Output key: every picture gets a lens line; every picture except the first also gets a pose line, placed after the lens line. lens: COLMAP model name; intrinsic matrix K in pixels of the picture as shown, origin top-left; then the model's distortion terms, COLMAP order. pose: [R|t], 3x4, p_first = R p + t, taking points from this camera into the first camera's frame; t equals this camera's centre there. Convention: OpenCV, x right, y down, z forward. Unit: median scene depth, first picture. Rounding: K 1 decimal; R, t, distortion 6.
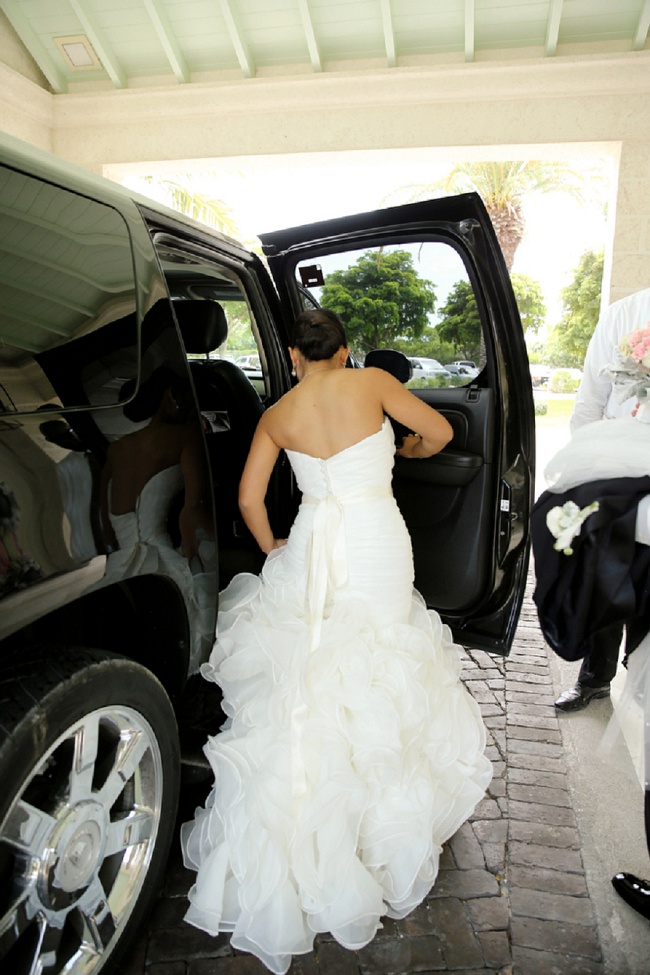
lens RADIAL K [[737.2, 0, 325.0], [0, 737.2, 487.5], [0, 0, 1]] dist [-0.002006, 0.005051]
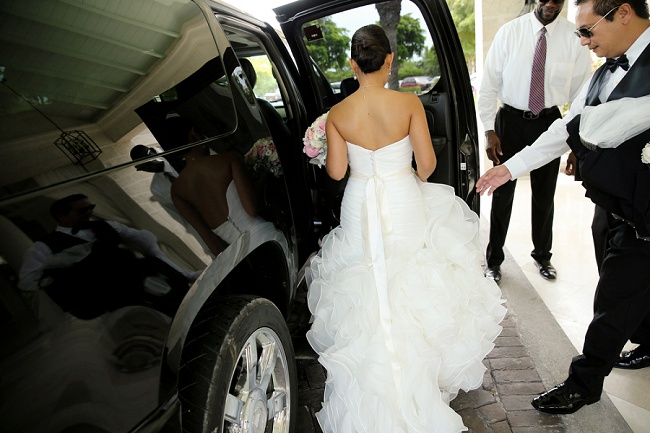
lens RADIAL K [[491.5, 0, 325.0], [0, 491.5, 216.5], [0, 0, 1]] dist [-0.002006, 0.005051]
pose [[0.985080, -0.151251, 0.082102, -0.147352], [0.143936, 0.985602, 0.088724, -0.005932], [-0.094339, -0.075583, 0.992667, -0.017687]]
